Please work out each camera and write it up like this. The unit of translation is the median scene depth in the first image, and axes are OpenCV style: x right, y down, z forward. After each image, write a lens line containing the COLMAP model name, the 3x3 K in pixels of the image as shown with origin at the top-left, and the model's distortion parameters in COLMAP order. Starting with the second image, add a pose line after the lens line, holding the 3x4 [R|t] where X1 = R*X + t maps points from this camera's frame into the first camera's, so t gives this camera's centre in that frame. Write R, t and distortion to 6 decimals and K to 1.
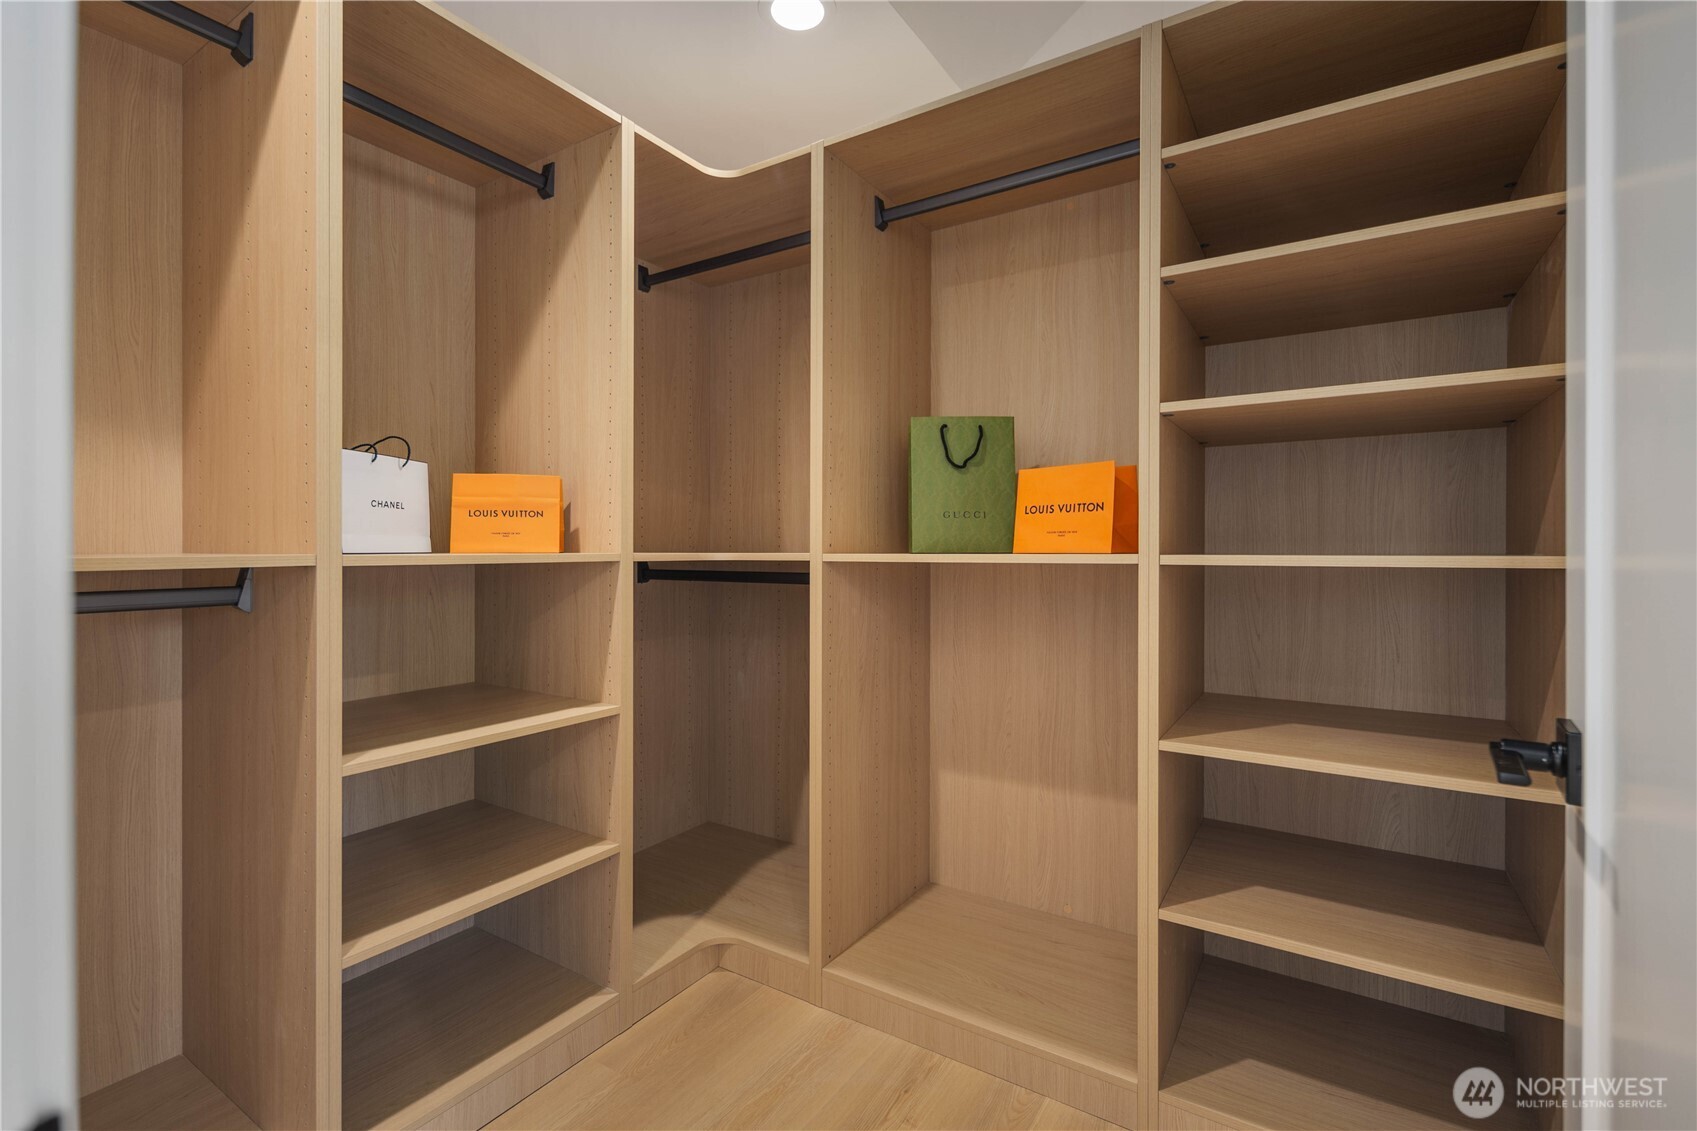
lens RADIAL K [[739.7, 0, 845.8], [0, 739.7, 553.6], [0, 0, 1]] dist [0.002804, -0.000040]
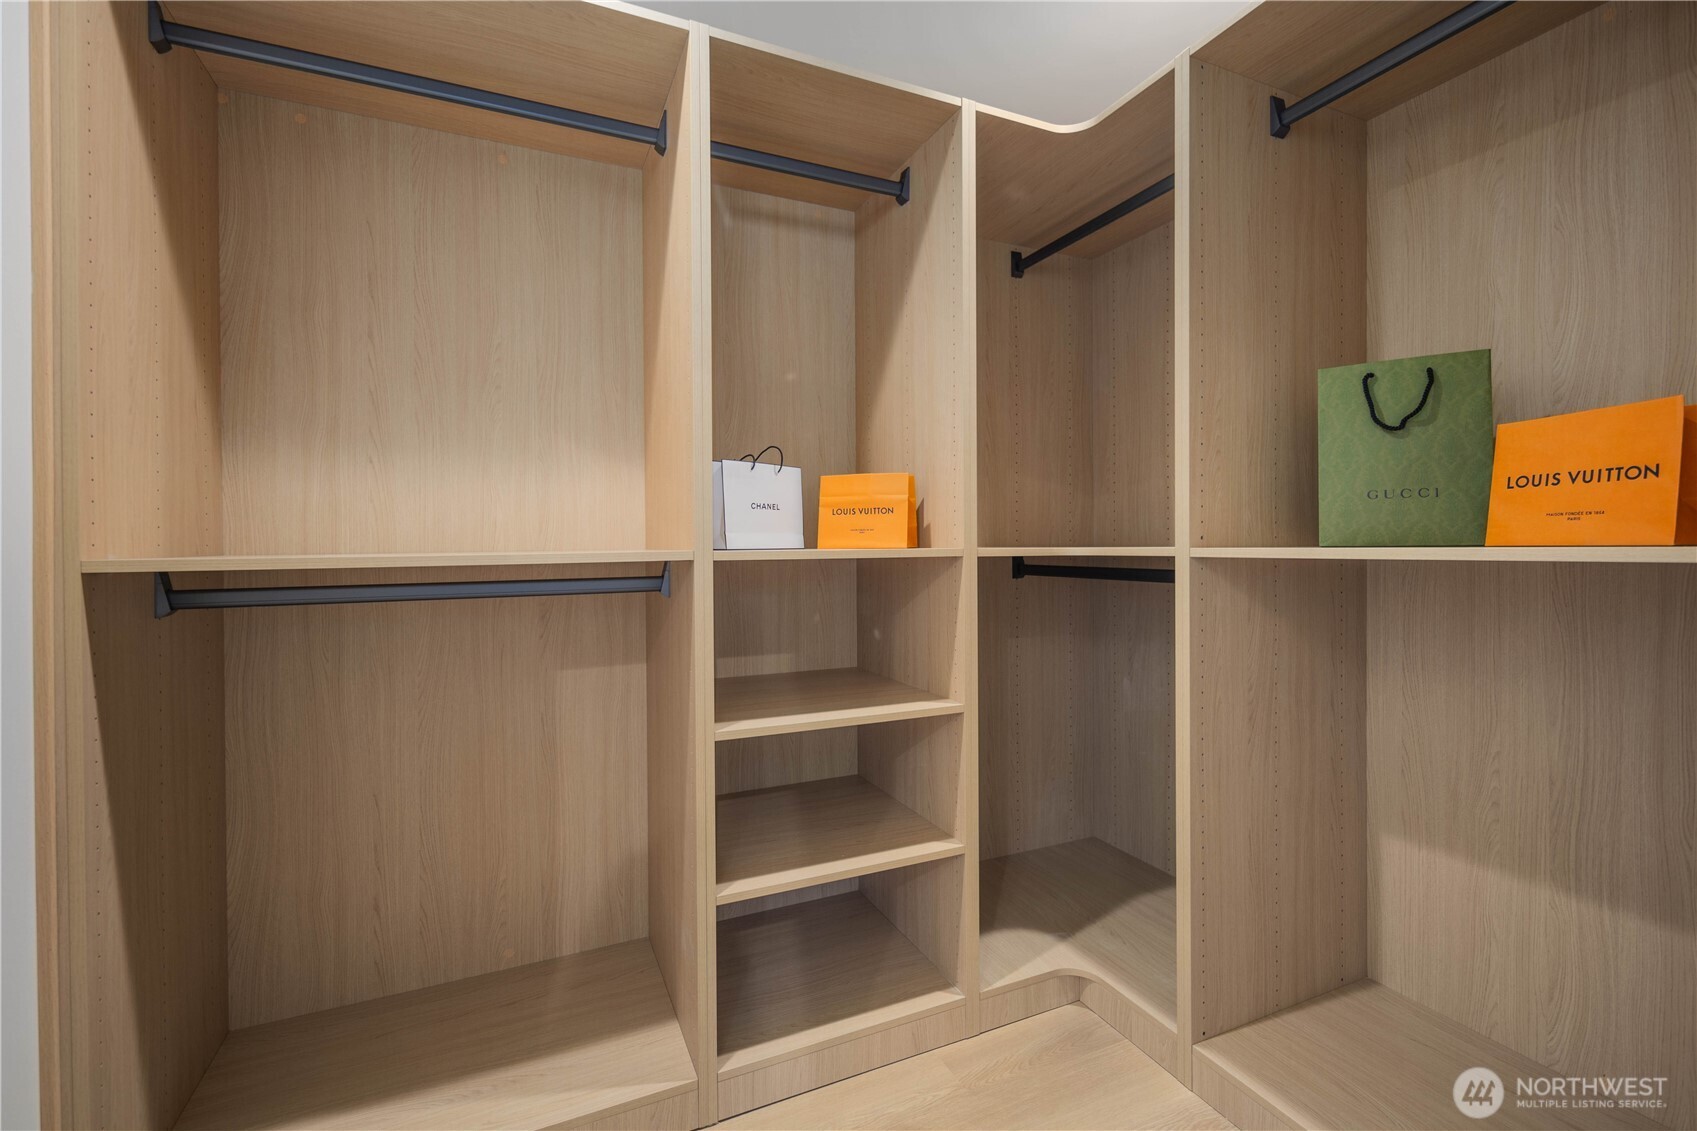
lens RADIAL K [[741.1, 0, 856.6], [0, 741.1, 552.1], [0, 0, 1]] dist [0.008290, -0.004632]
pose [[0.847294, -0.001222, -0.531123, 0.089485], [0.004776, 0.999974, 0.005319, -0.001269], [0.531103, -0.007043, 0.847278, 0.088699]]
